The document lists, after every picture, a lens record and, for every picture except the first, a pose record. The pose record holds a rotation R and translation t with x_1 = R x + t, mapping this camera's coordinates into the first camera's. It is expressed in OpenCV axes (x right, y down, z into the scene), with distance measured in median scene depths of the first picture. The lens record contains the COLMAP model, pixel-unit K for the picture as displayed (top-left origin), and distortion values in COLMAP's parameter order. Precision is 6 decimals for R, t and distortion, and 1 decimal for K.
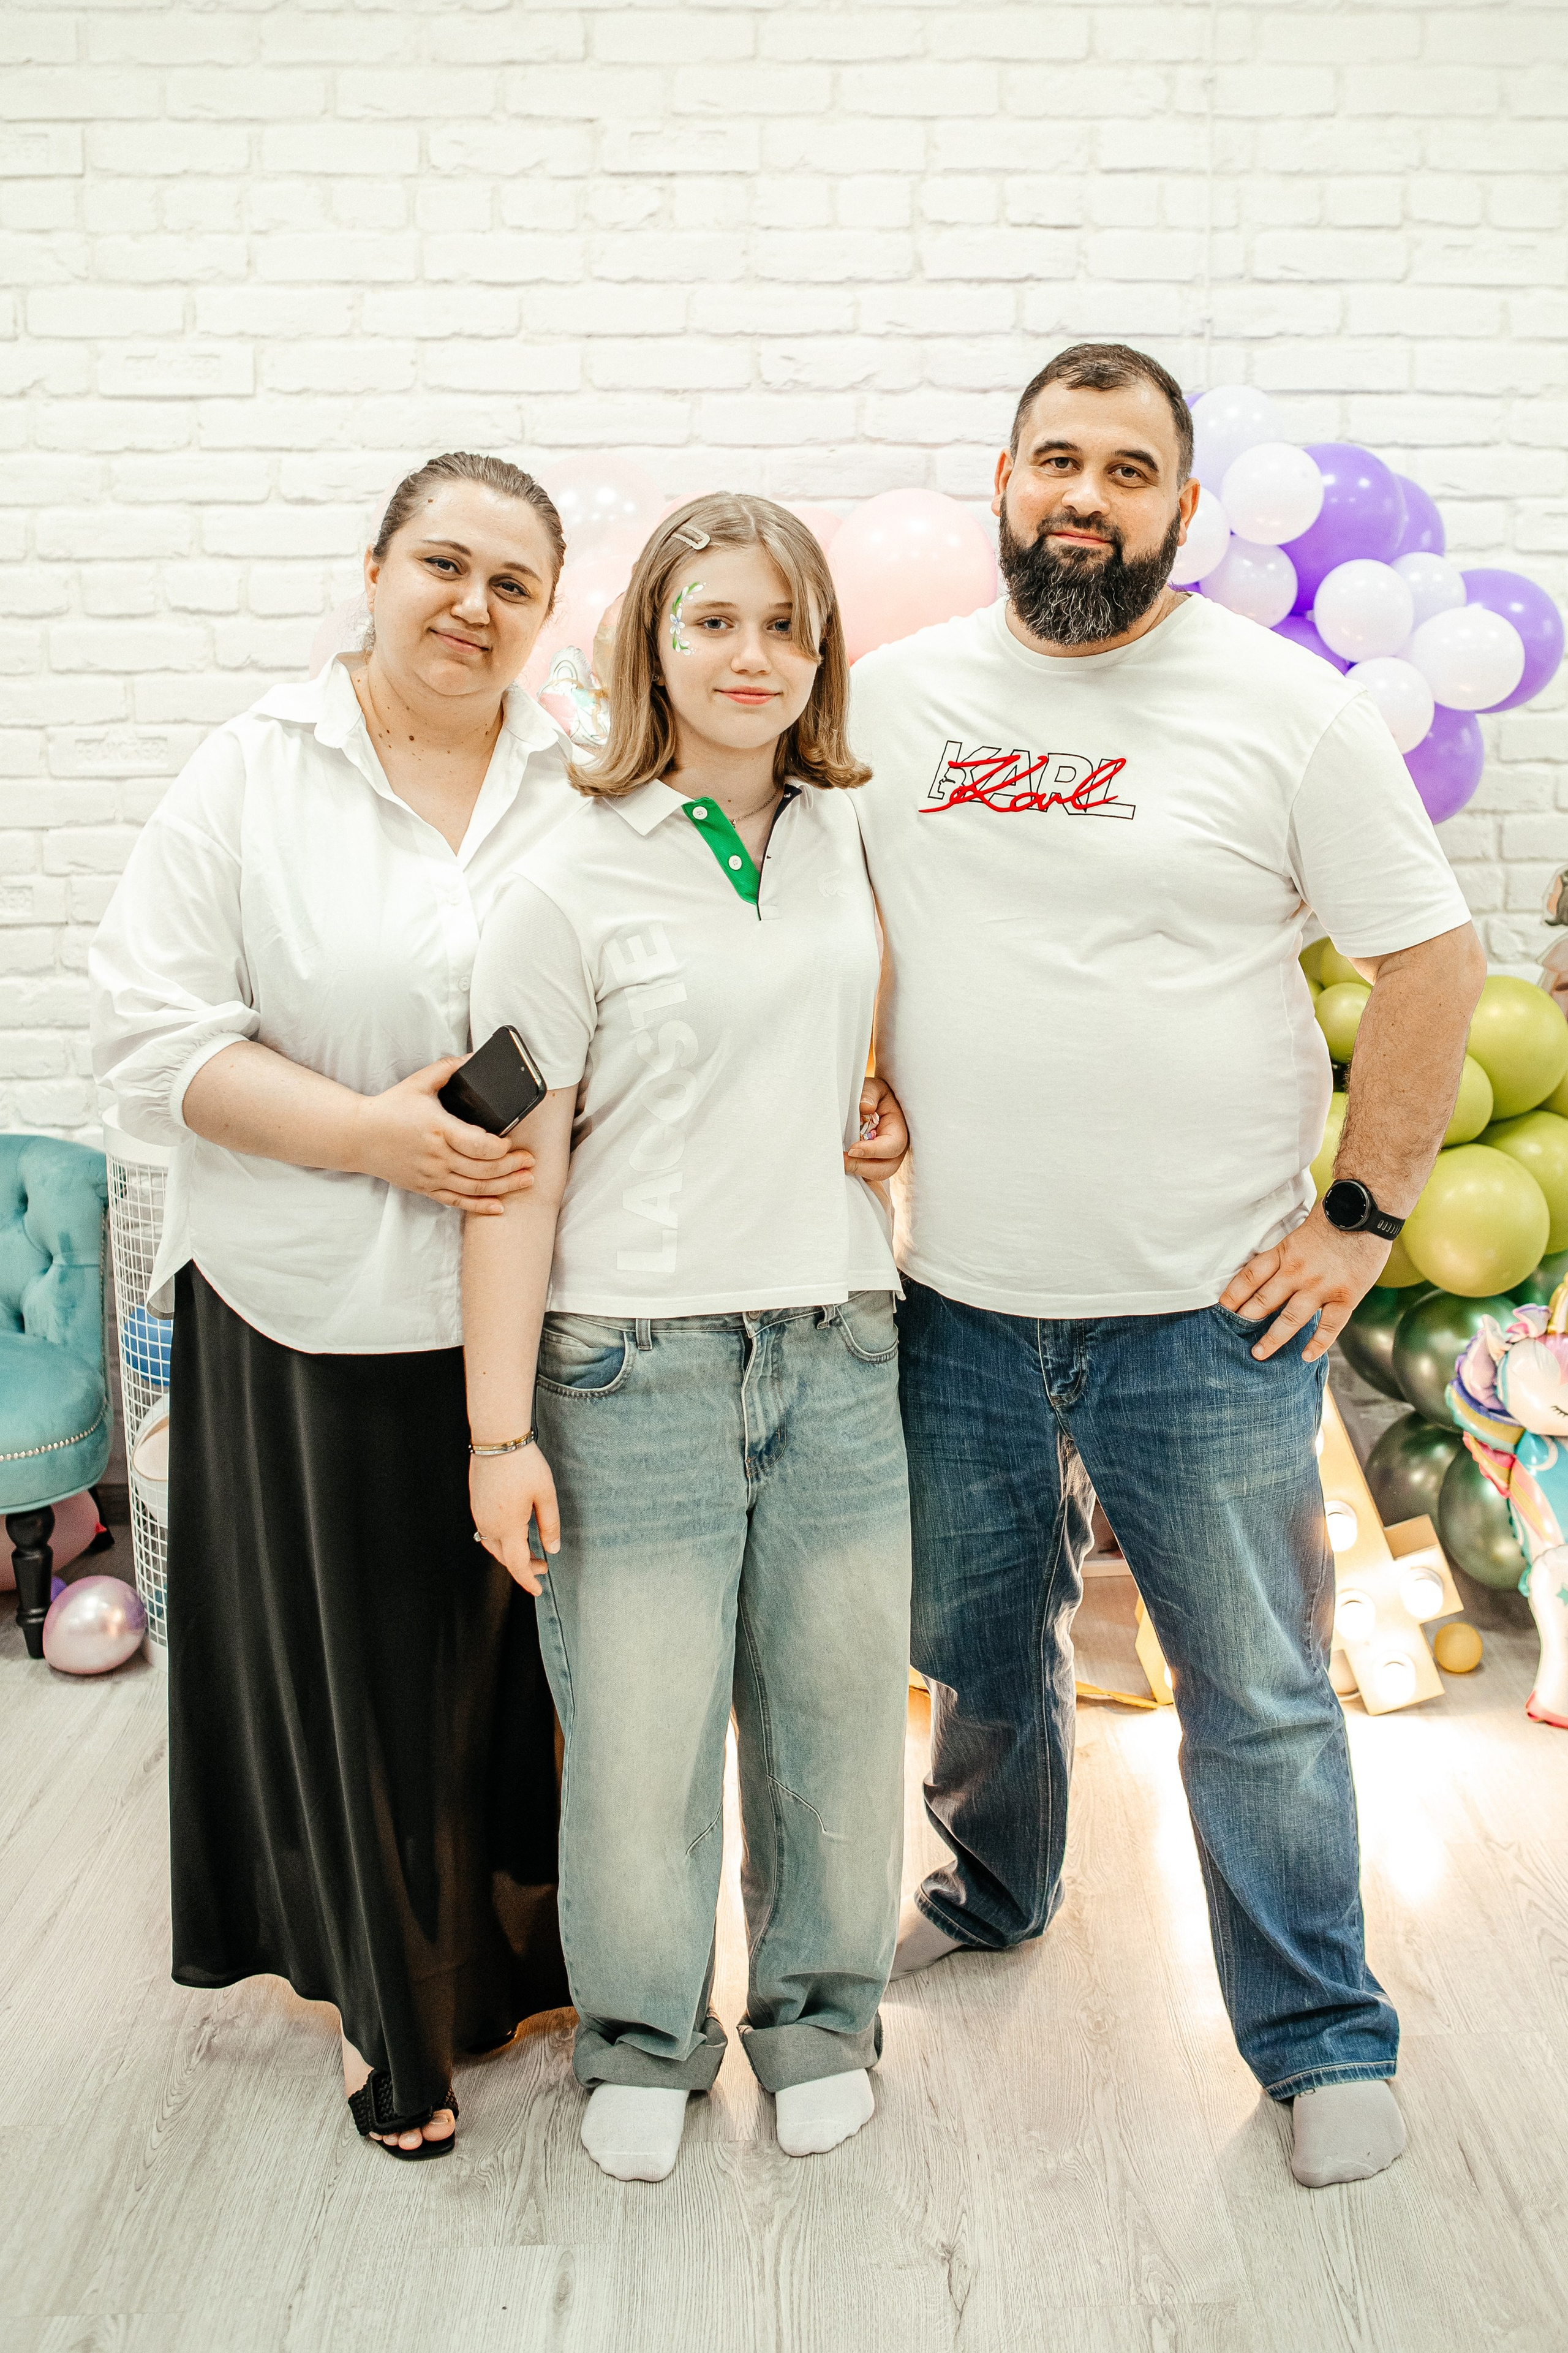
lens RADIAL K [[2495.2, 0, 871.5], [0, 2495.2, 1005.8], [0, 0, 1]] dist [-0.031168, 0.000000]
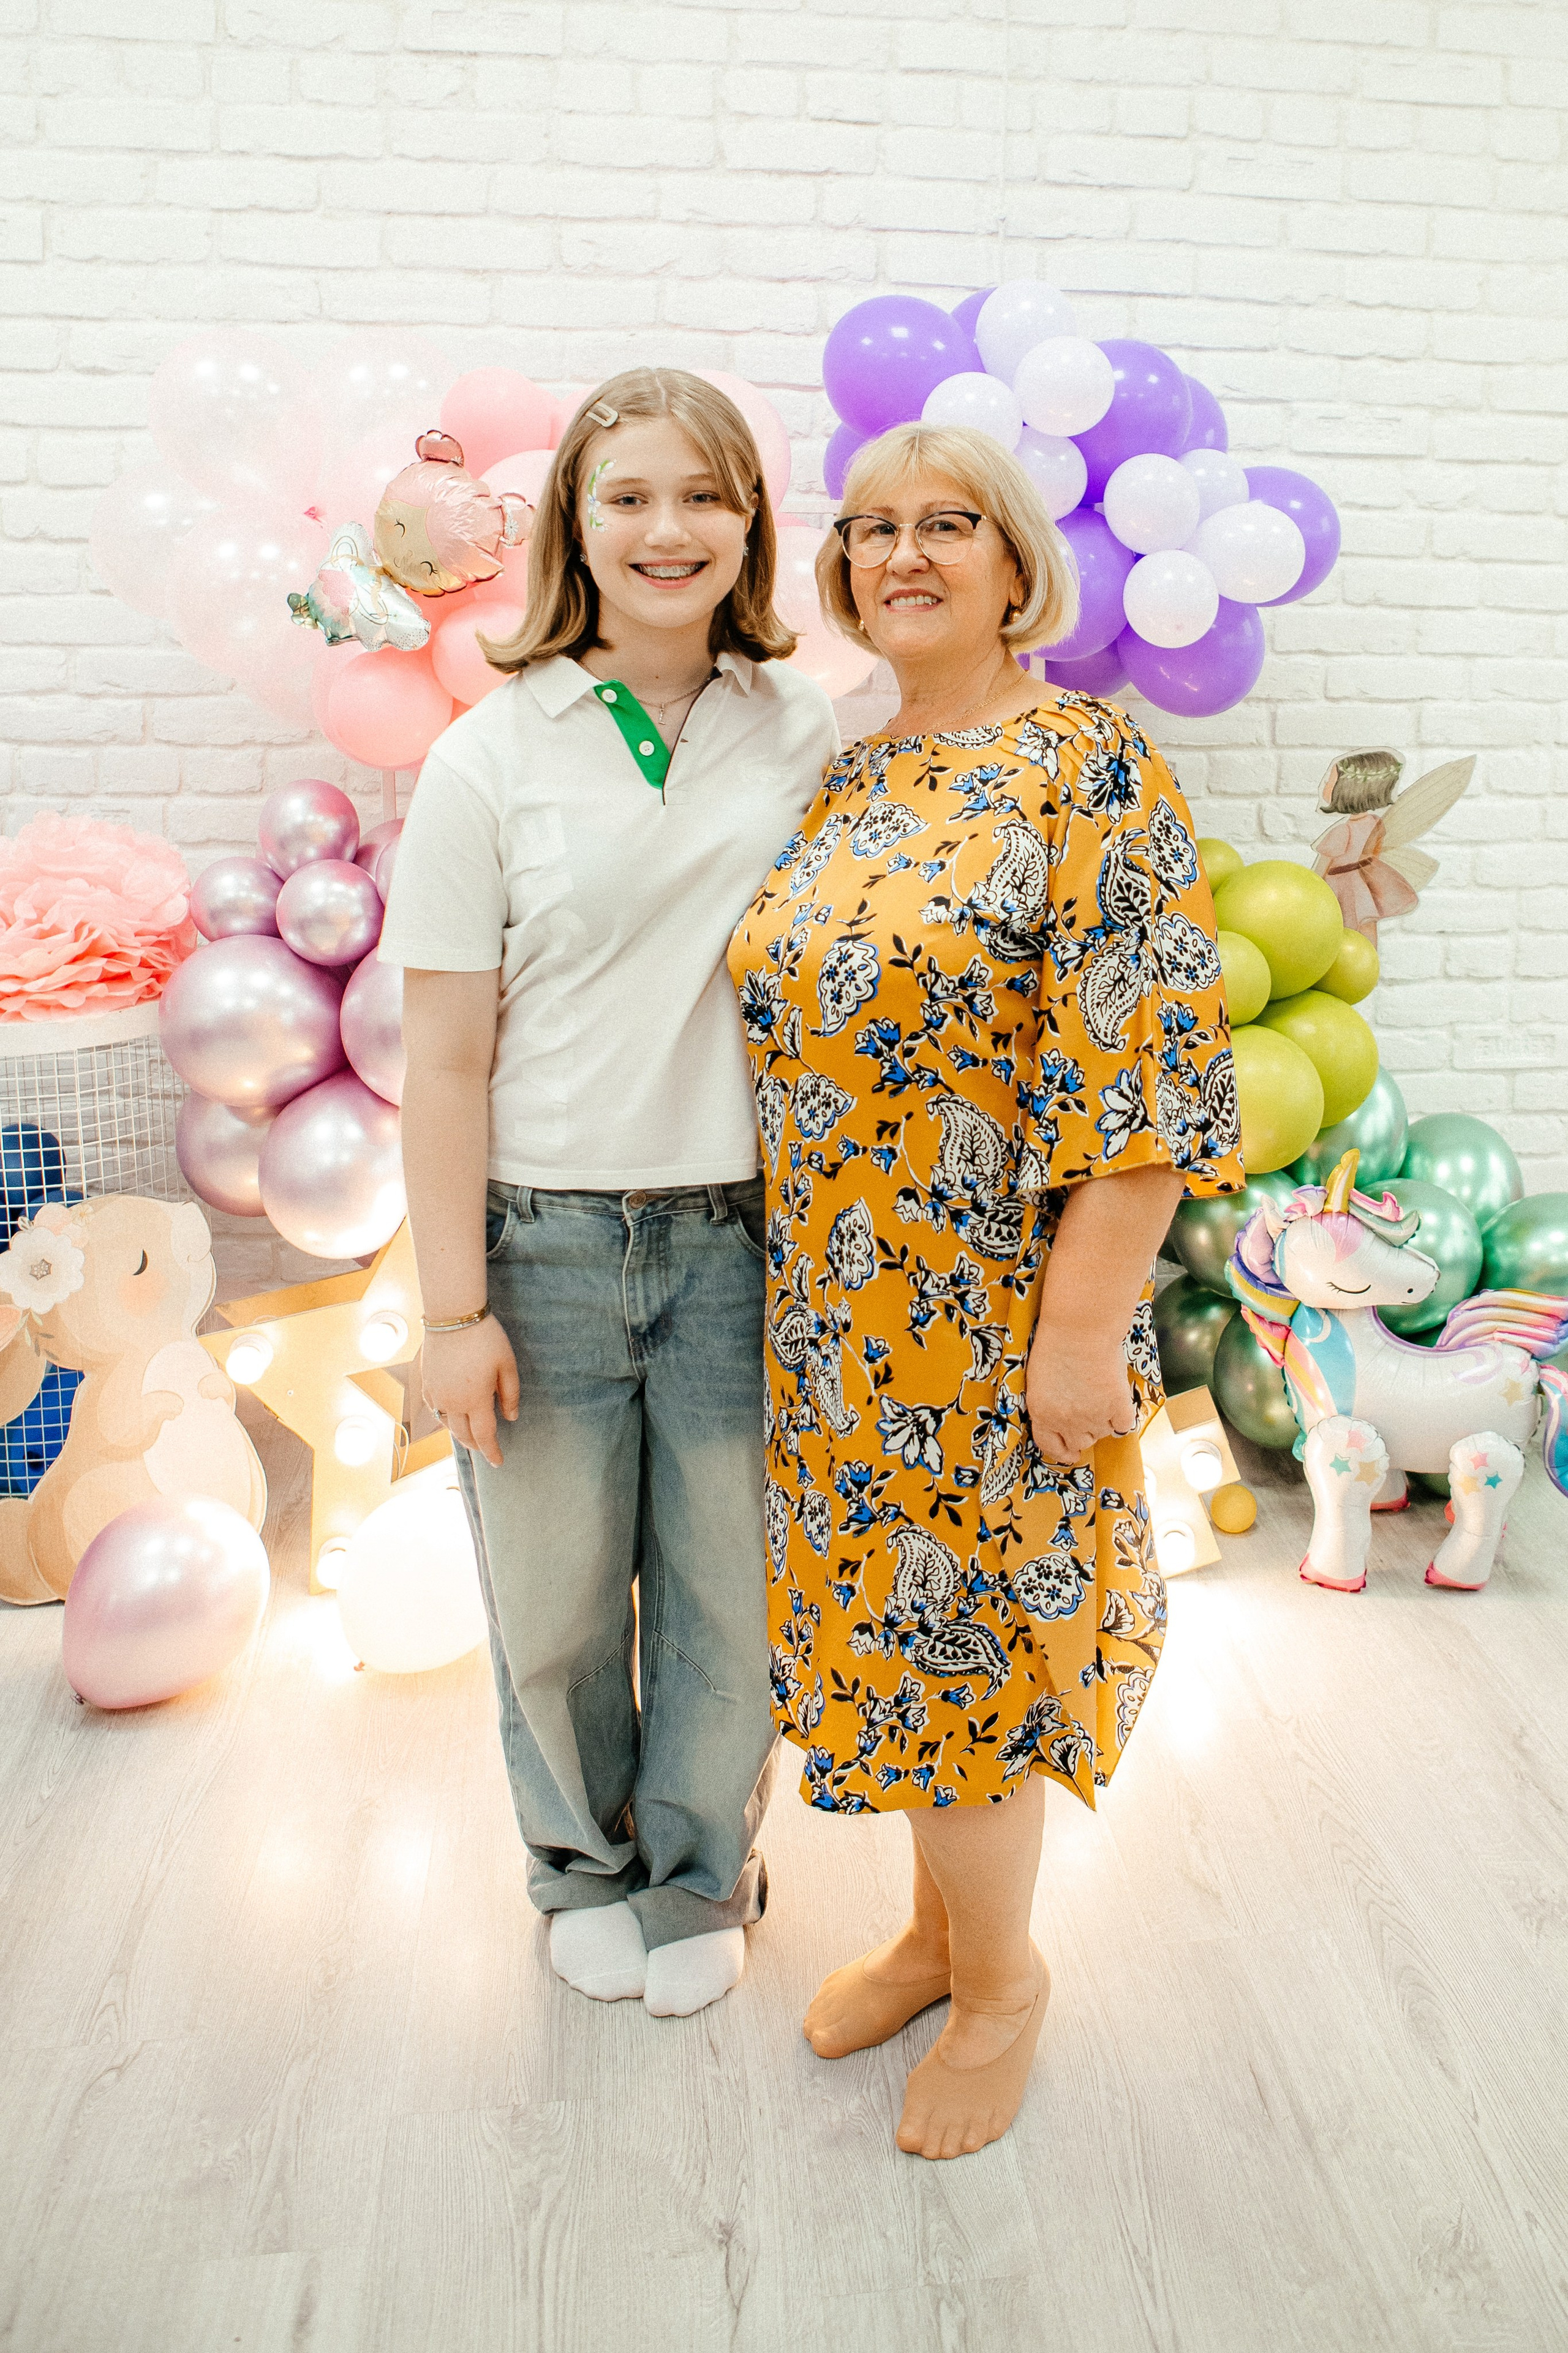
lens RADIAL K [[2141.3, 0, 961.9], [0, 2141.3, 878.8], [0, 0, 1]] dist [-0.080349, 0.046469]
pose [[0.992542, 0.004355, 0.121829, 0.012778], [-0.006335, 0.999854, 0.015869, -0.016657], [-0.121742, -0.016523, 0.992424, 0.124950]]
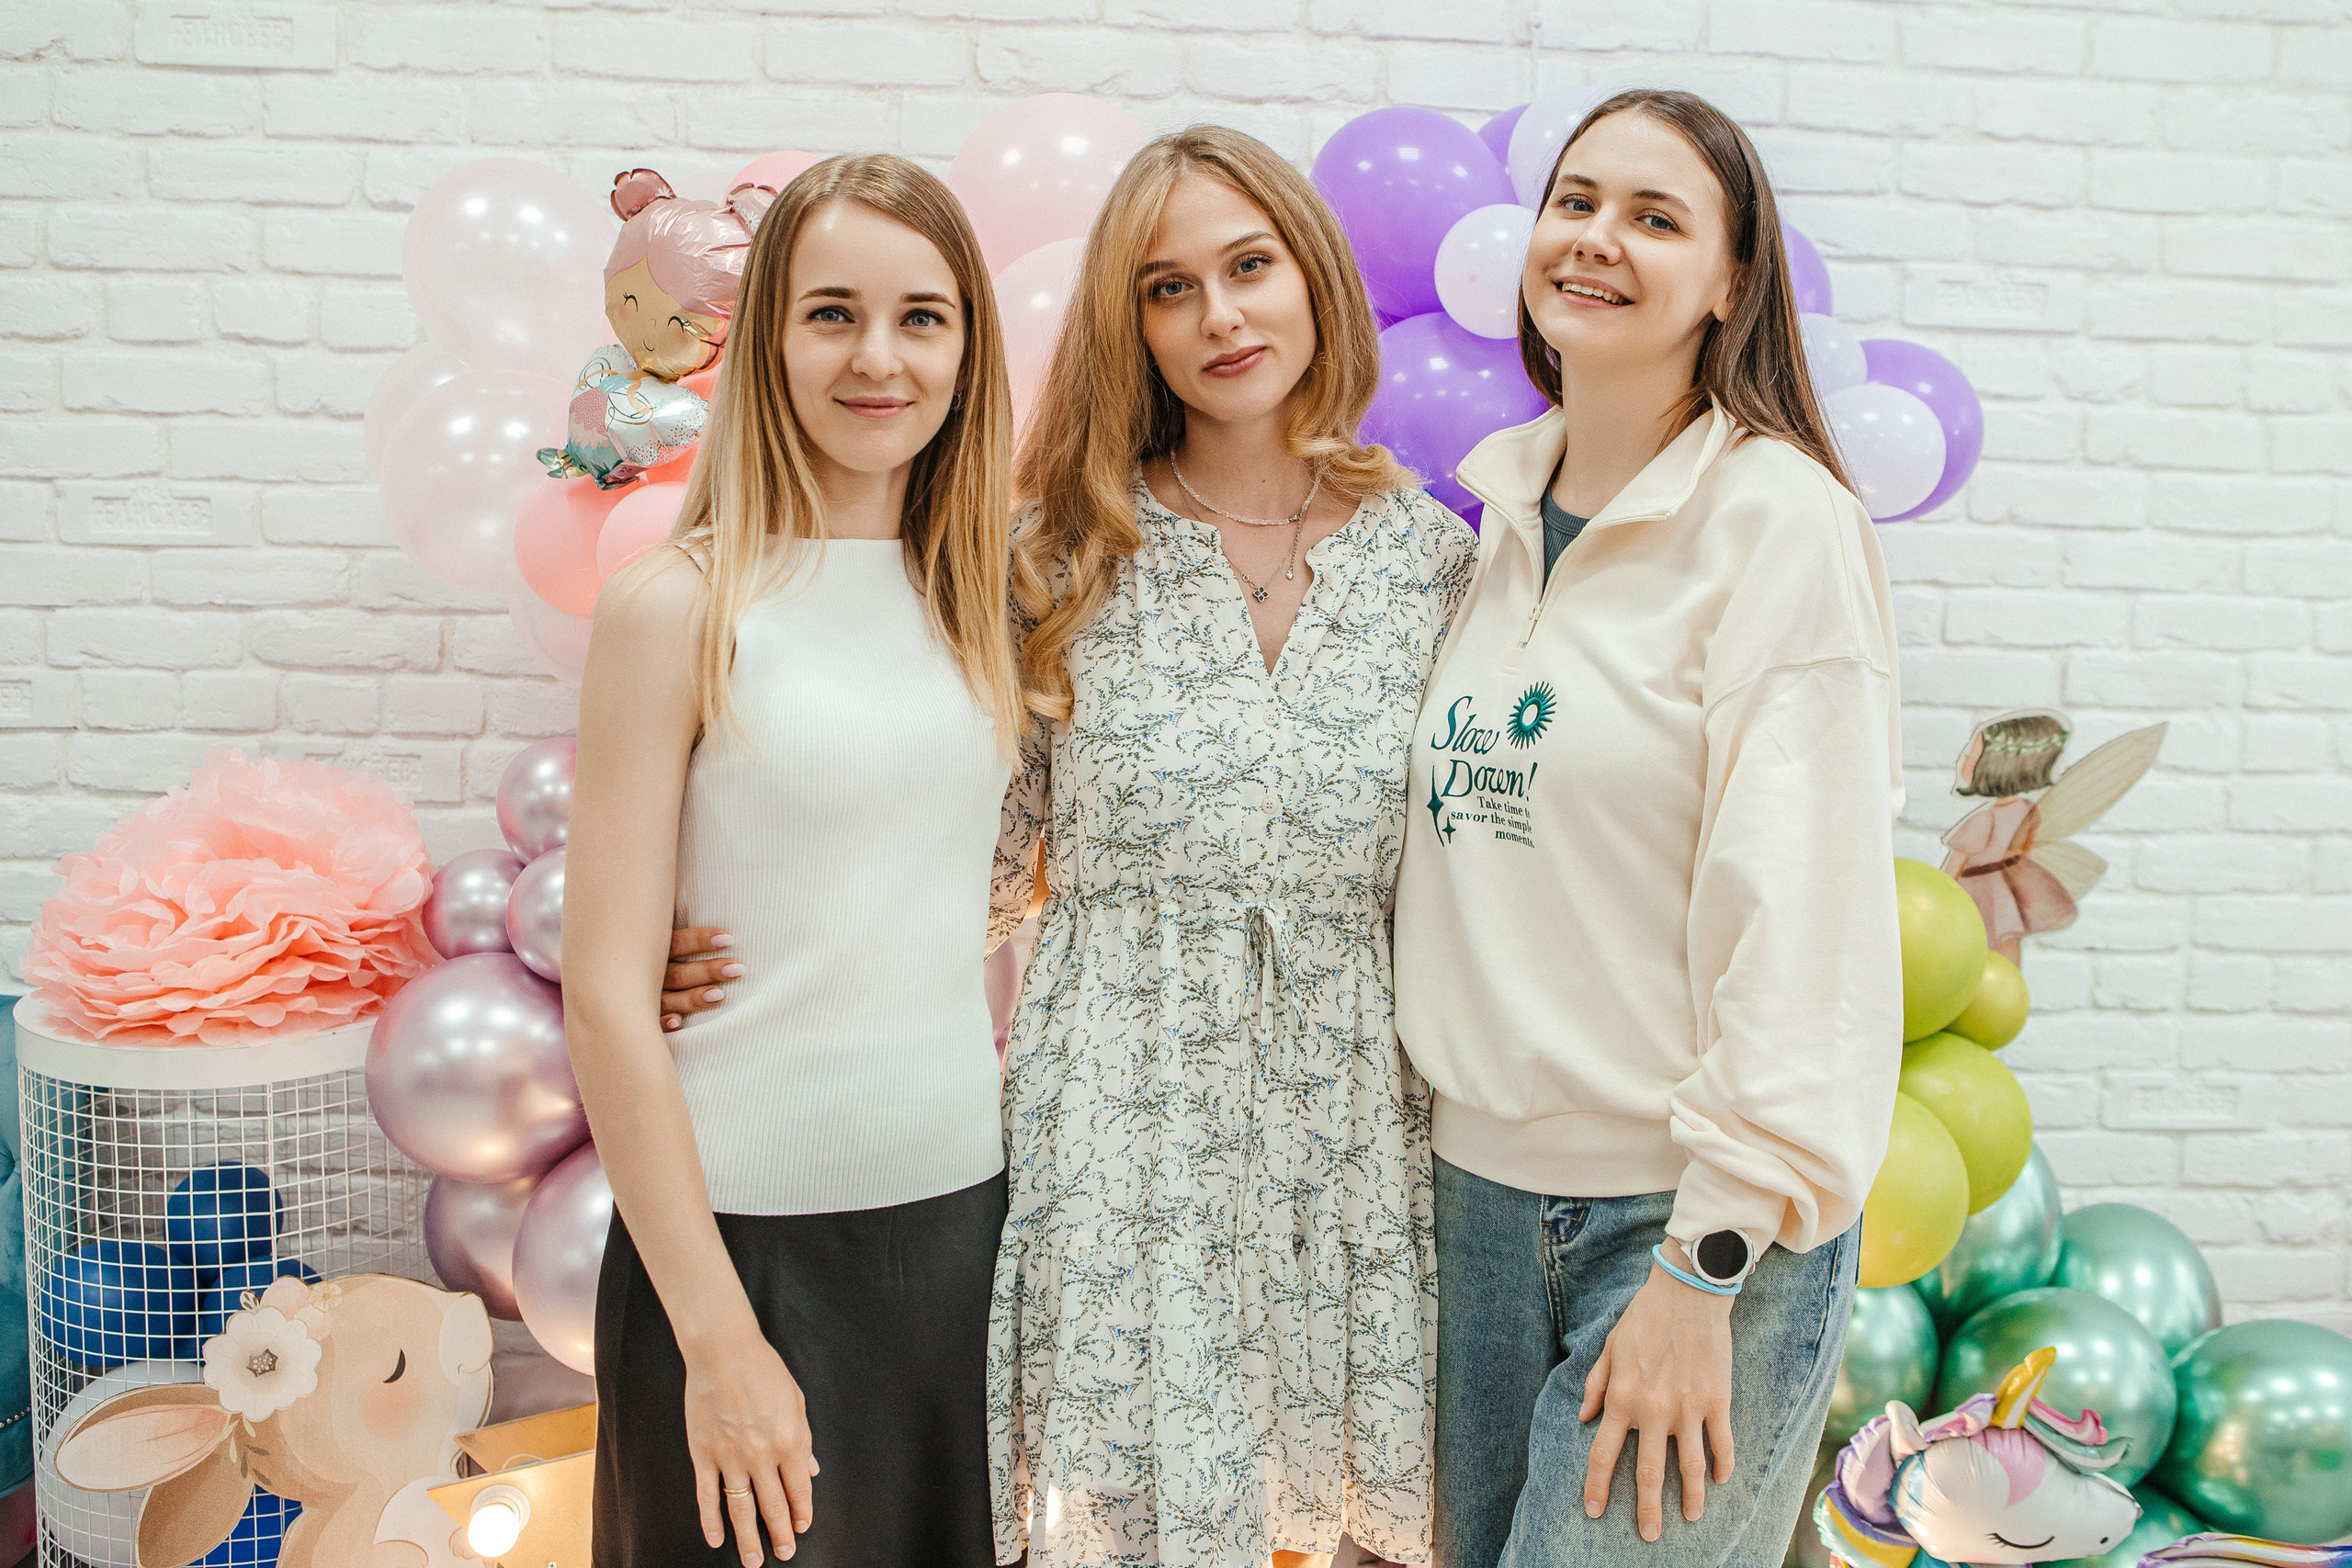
lens RADIAL K [[2240.3, 0, 1236.3], [0, 2240.3, 686.4], [0, 0, 1]] dist [-0.040364, 0.000000]
pose [[0.998730, 0.030680, 0.039976, 0.015643], [-0.028953, 0.998651, -0.043094, -0.027595], [-0.041244, 0.041882, 0.998271, 0.290935]]
